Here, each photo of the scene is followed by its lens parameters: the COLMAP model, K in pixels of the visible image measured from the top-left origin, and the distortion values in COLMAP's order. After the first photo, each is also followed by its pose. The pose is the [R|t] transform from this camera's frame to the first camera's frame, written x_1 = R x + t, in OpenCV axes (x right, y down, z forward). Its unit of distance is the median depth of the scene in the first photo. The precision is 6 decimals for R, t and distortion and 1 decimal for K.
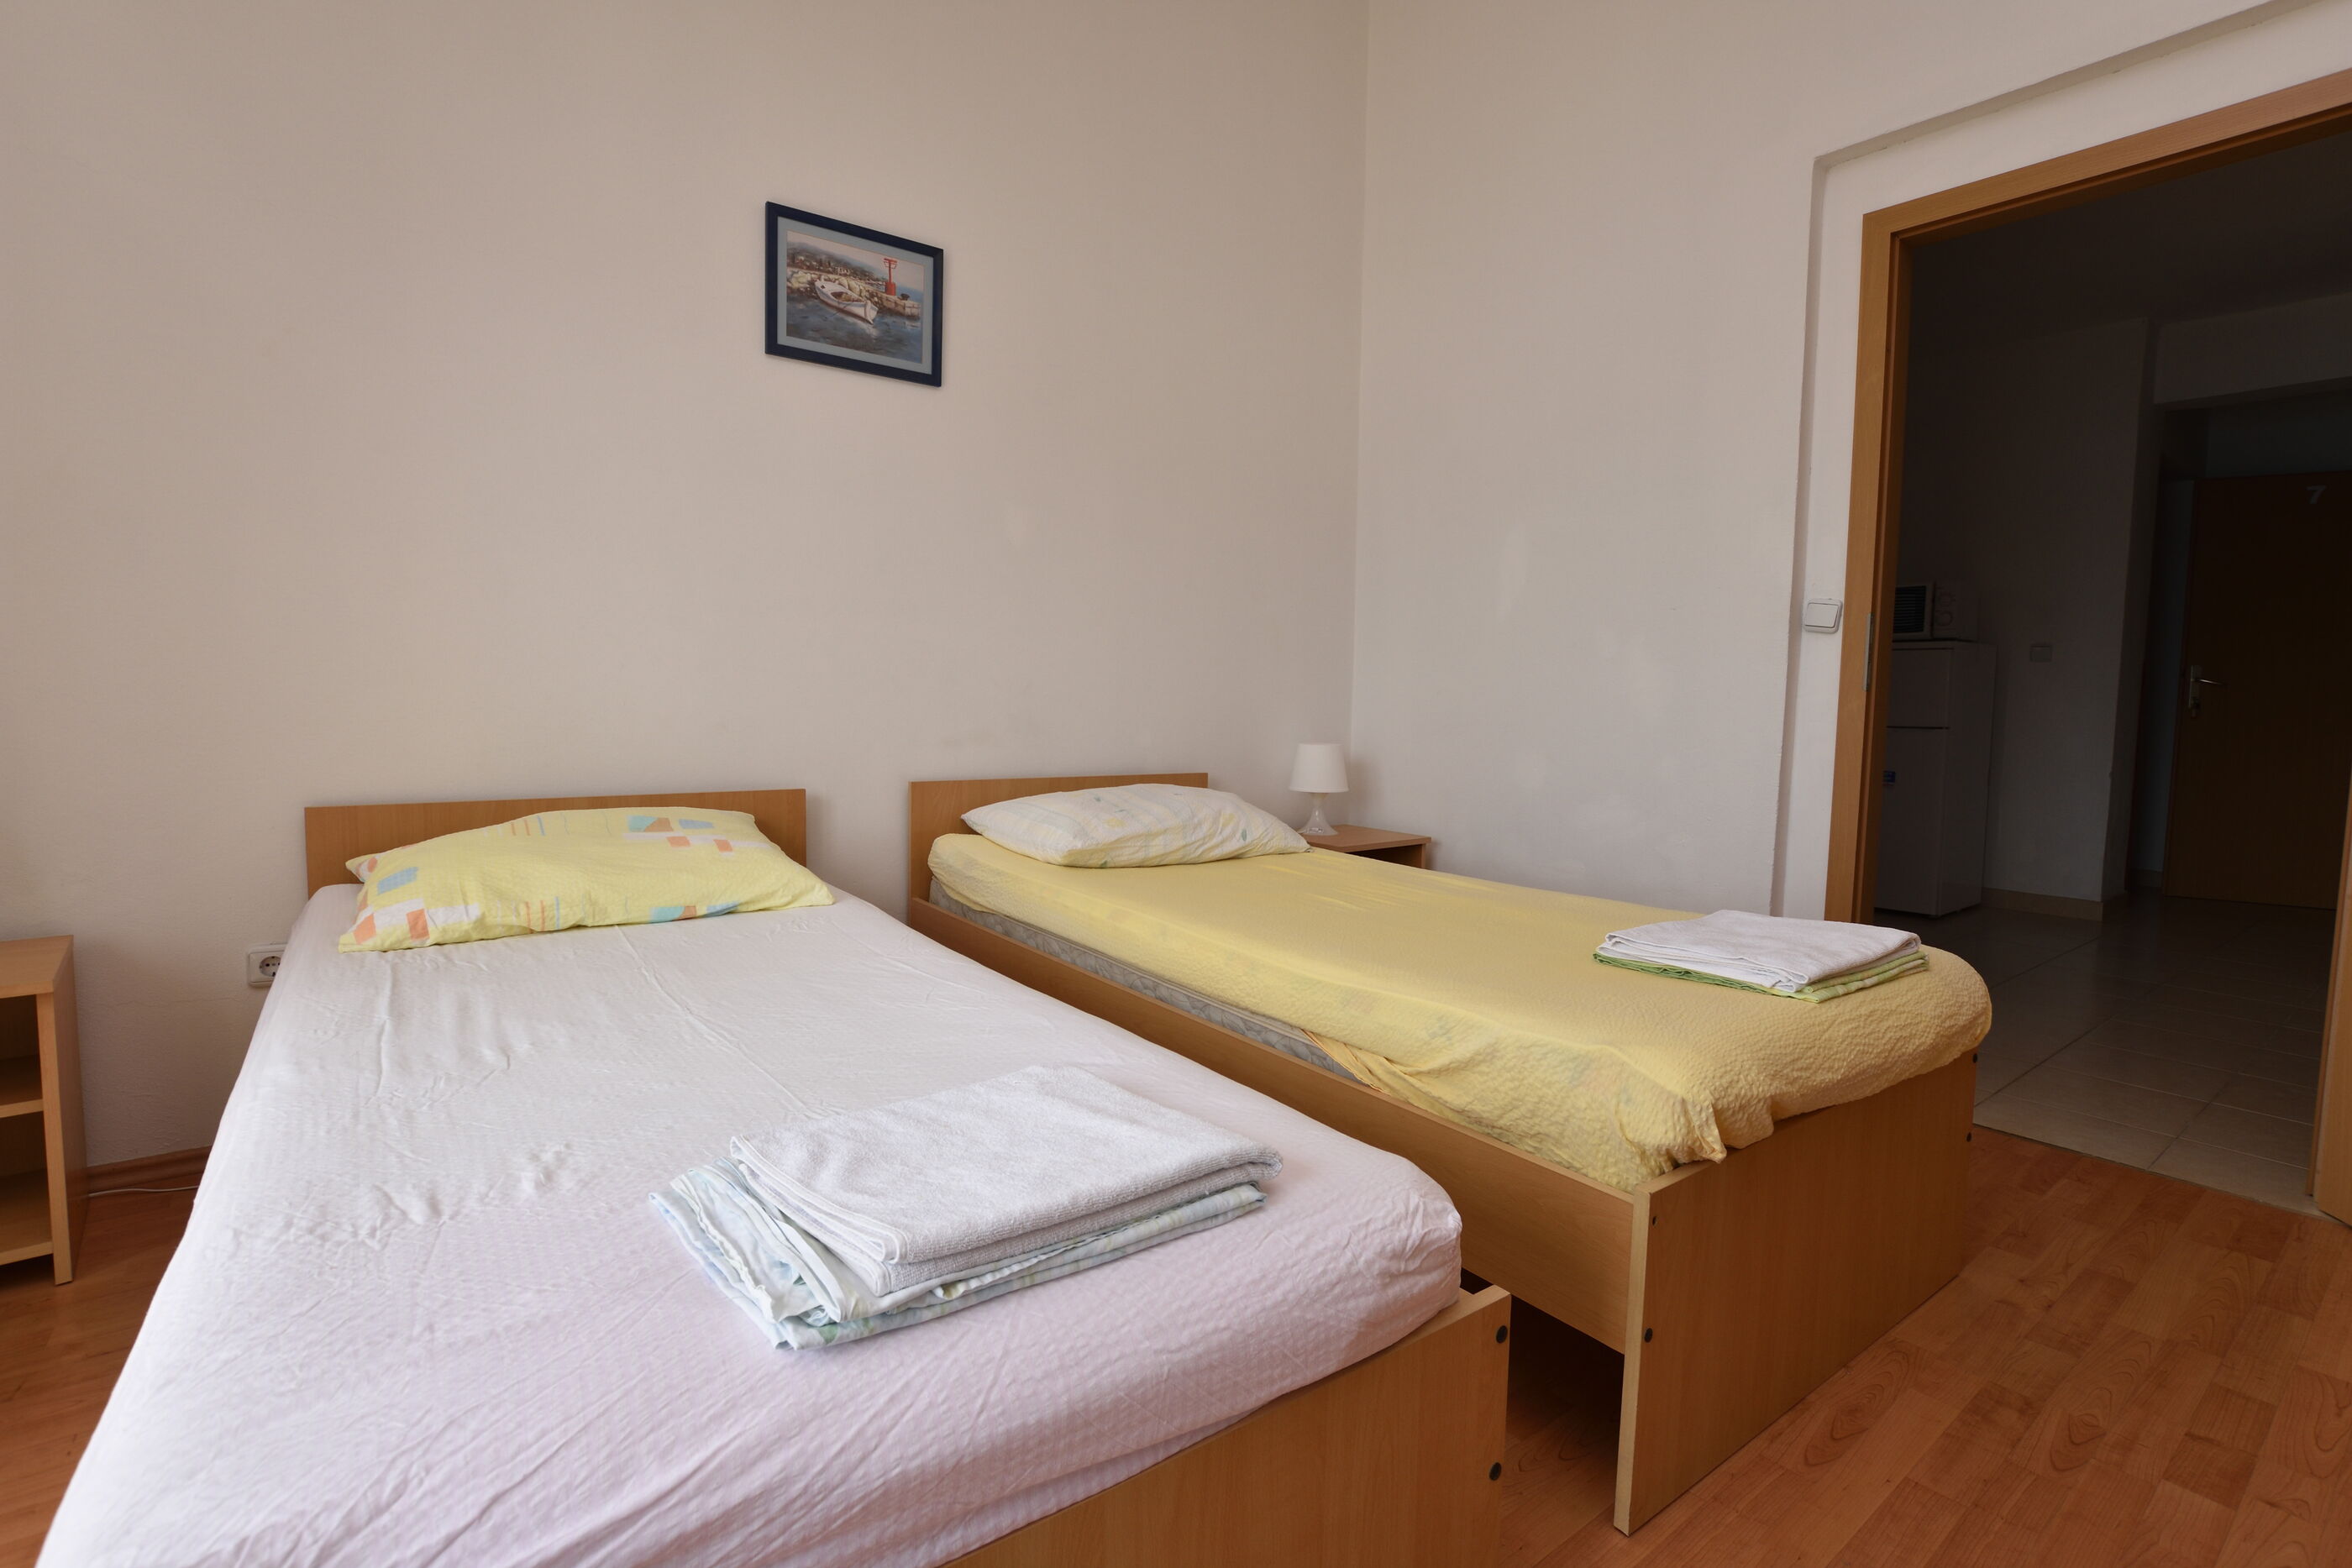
lens RADIAL K [[1089.4, 0, 1172.0], [0, 1089.4, 770.3], [0, 0, 1]] dist [-0.018994, -0.000456]
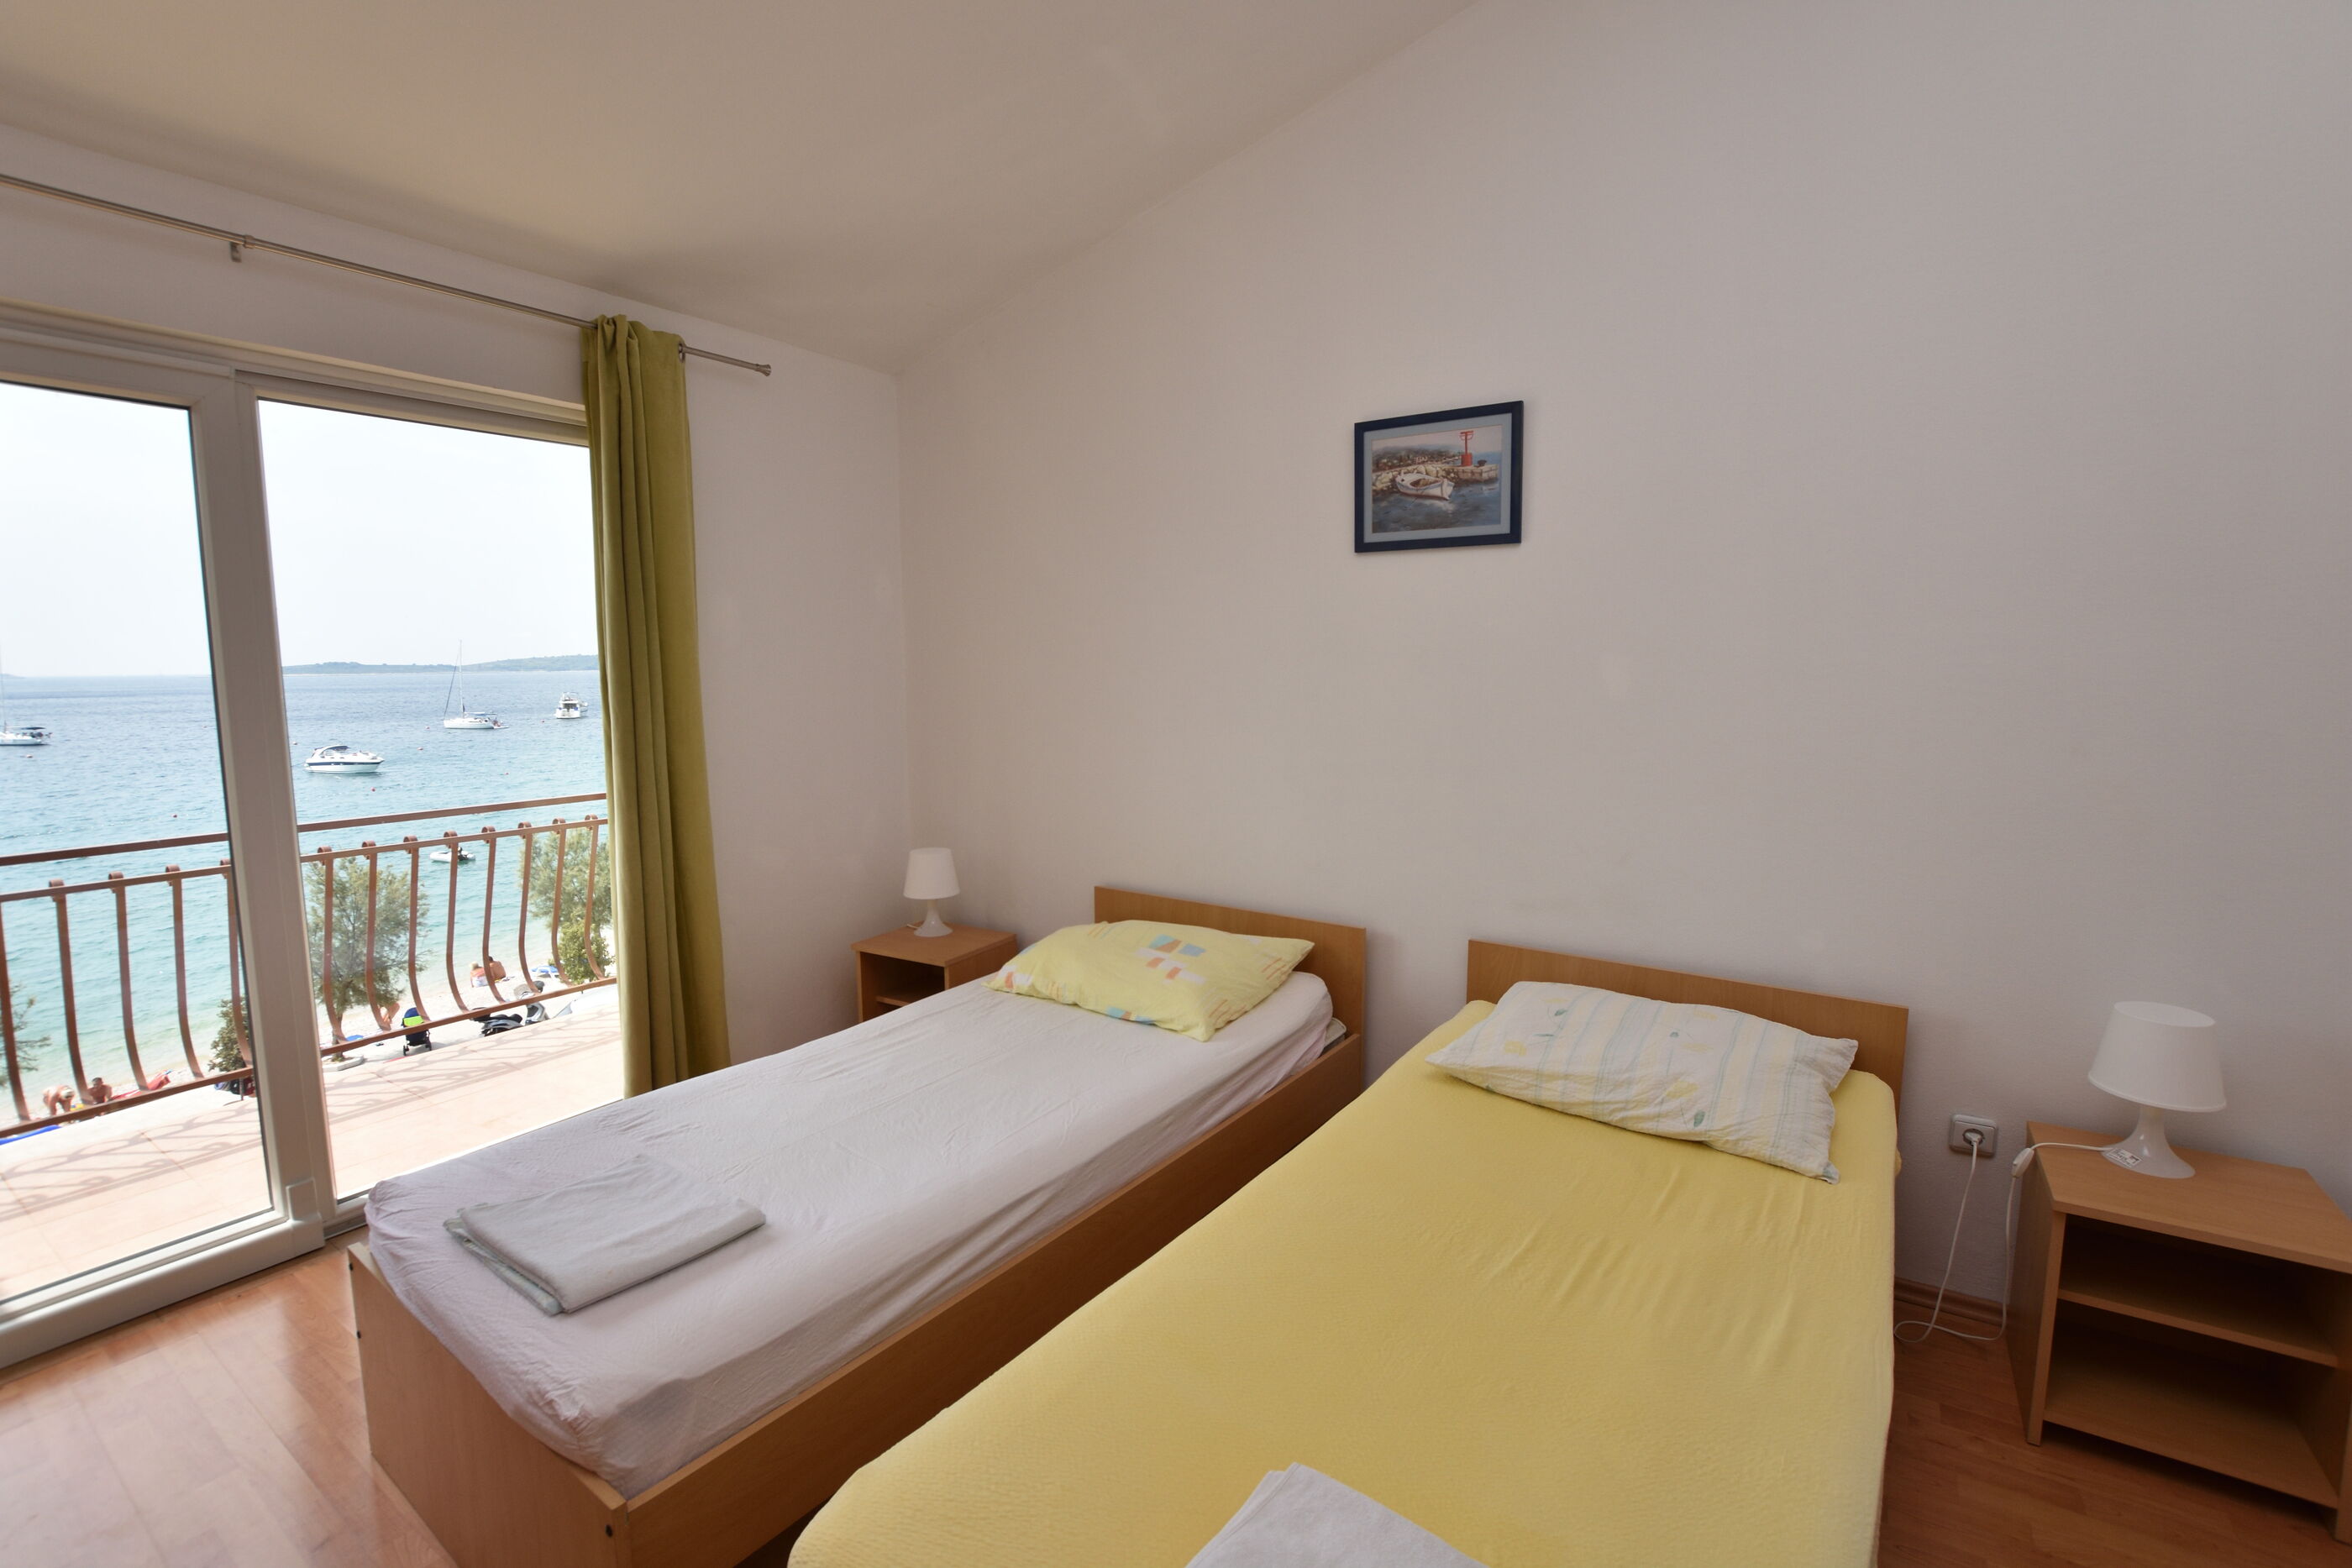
lens RADIAL K [[1033.3, 0, 1168.9], [0, 1033.3, 783.7], [0, 0, 1]] dist [-0.037092, 0.007097]
pose [[0.326932, 0.093836, -0.940378, 0.615445], [-0.058661, 0.995154, 0.078908, -0.213033], [0.943226, 0.029365, 0.330852, 0.450402]]
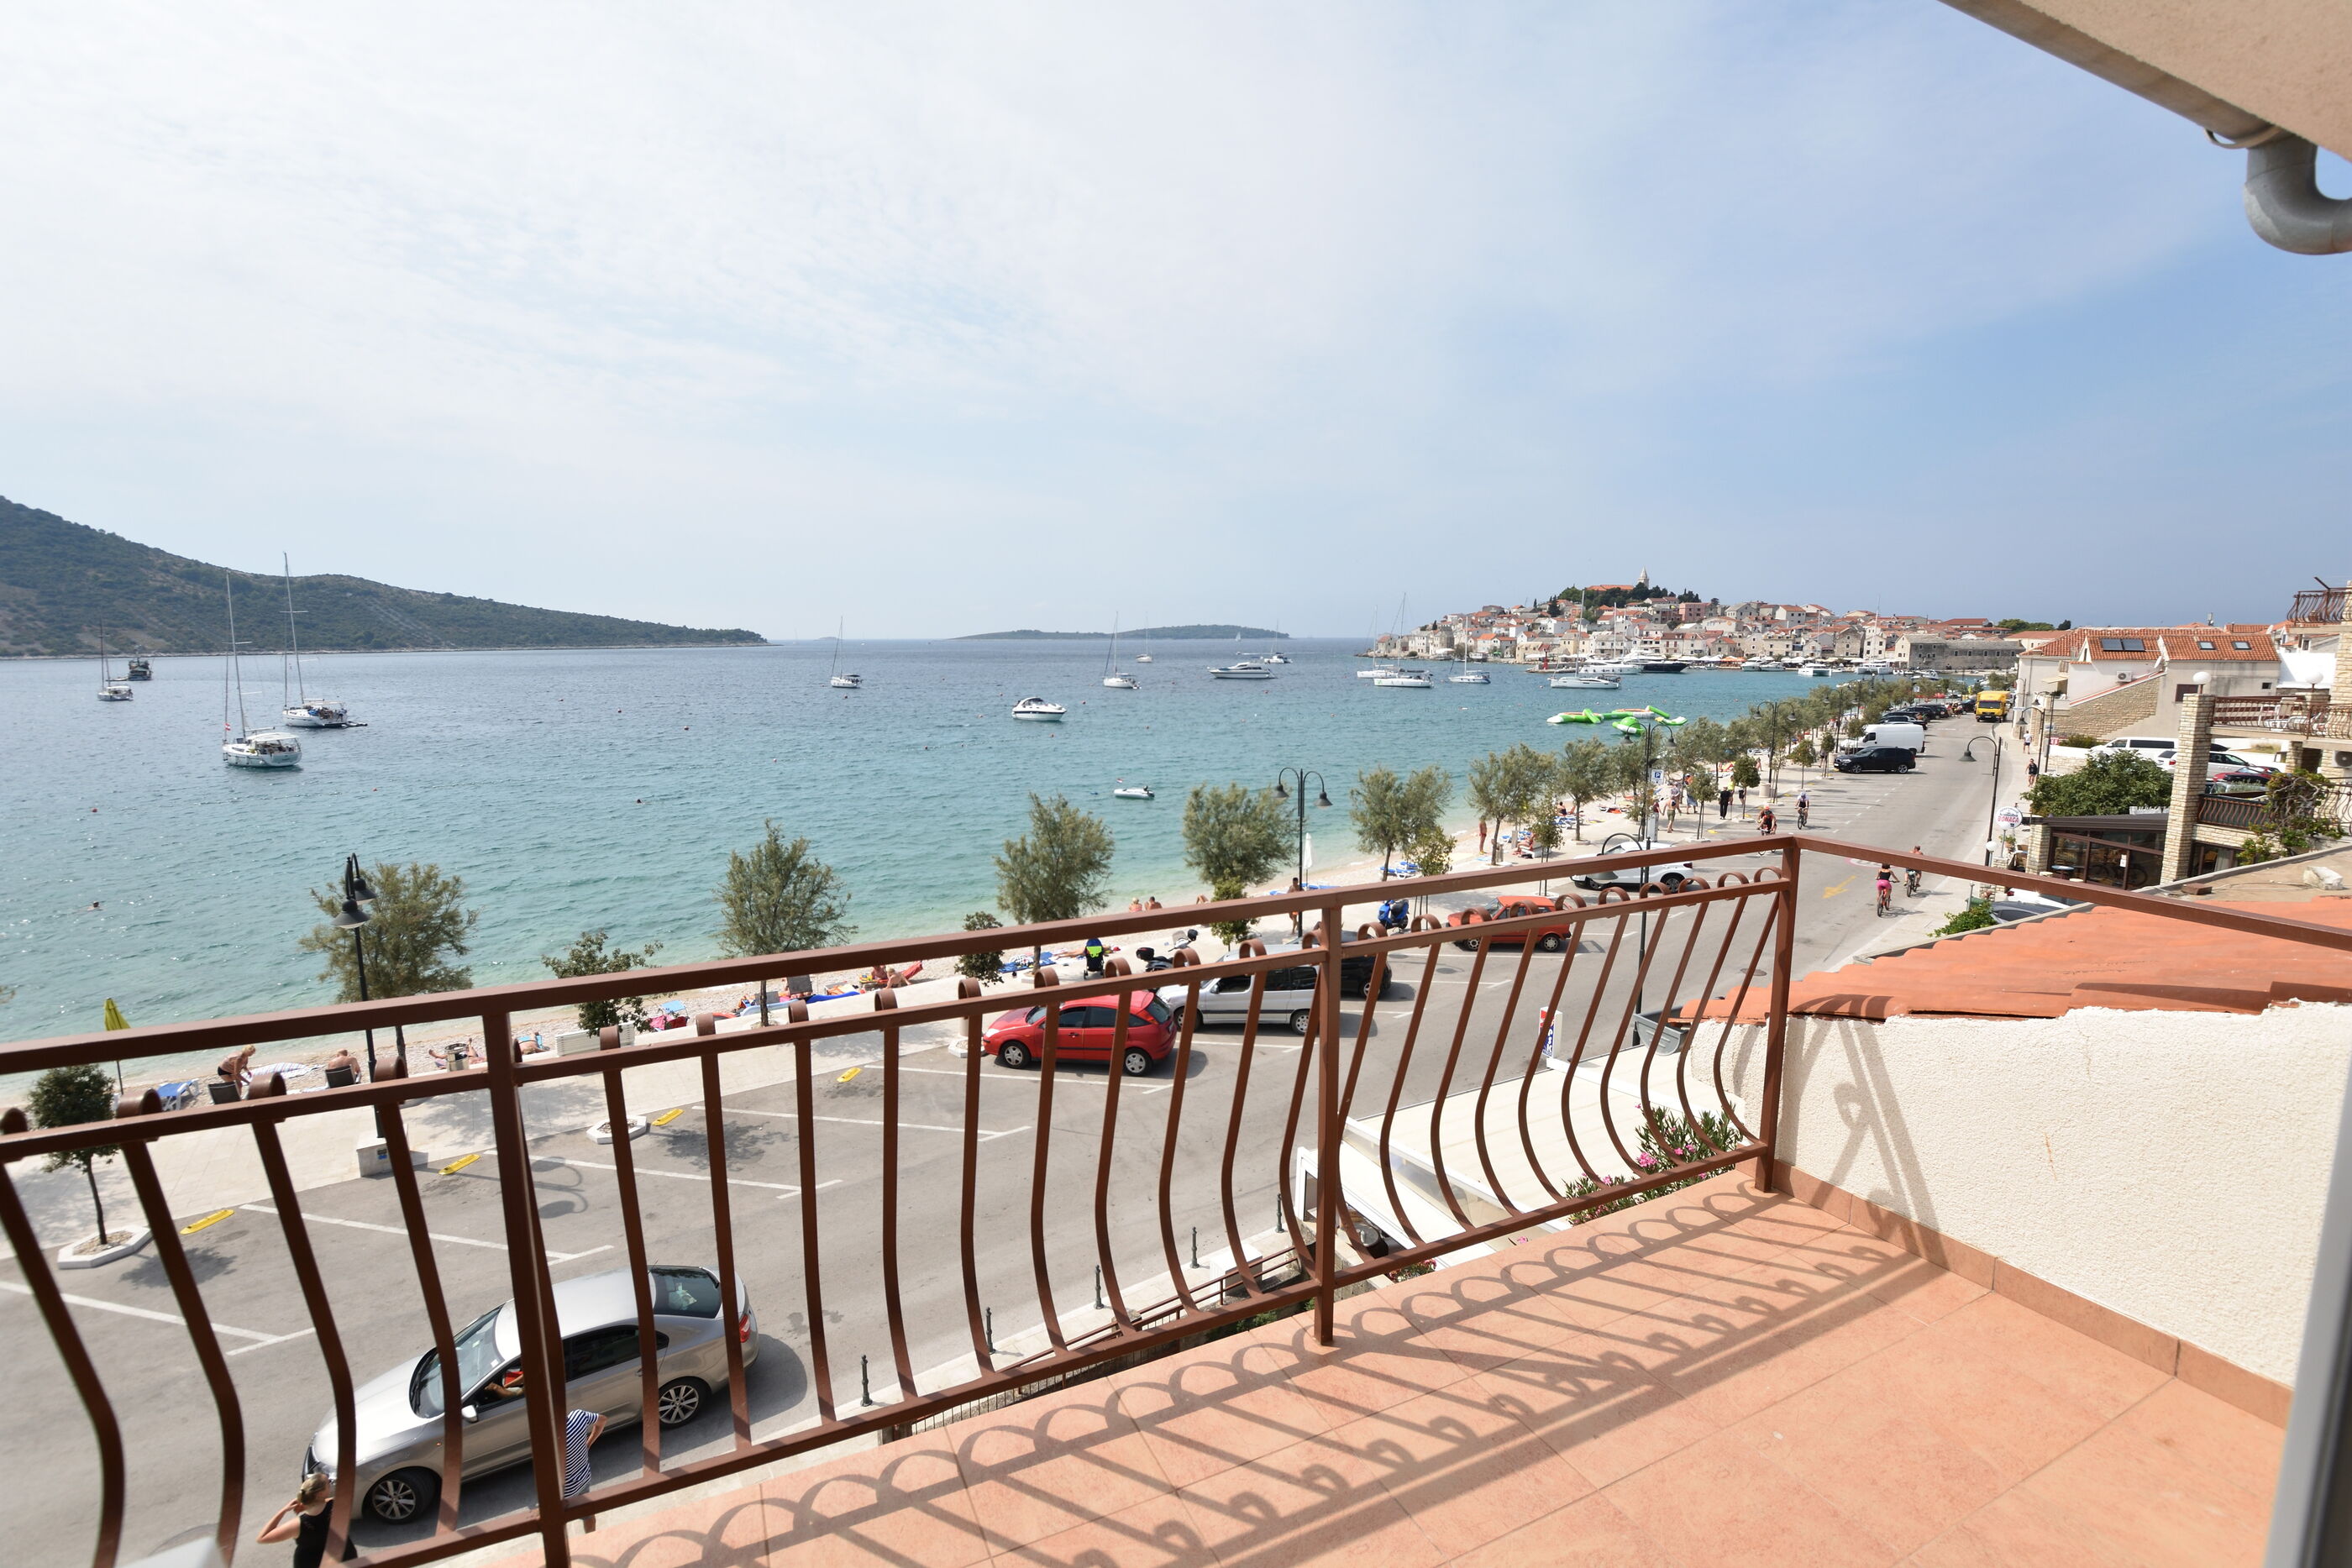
lens RADIAL K [[1034.5, 0, 1169.1], [0, 1034.5, 783.2], [0, 0, 1]] dist [-0.036477, 0.006215]
pose [[-0.215975, 0.124199, -0.968468, -0.323918], [-0.072607, 0.987088, 0.142779, -0.156132], [0.973696, 0.101155, -0.204168, -0.223826]]
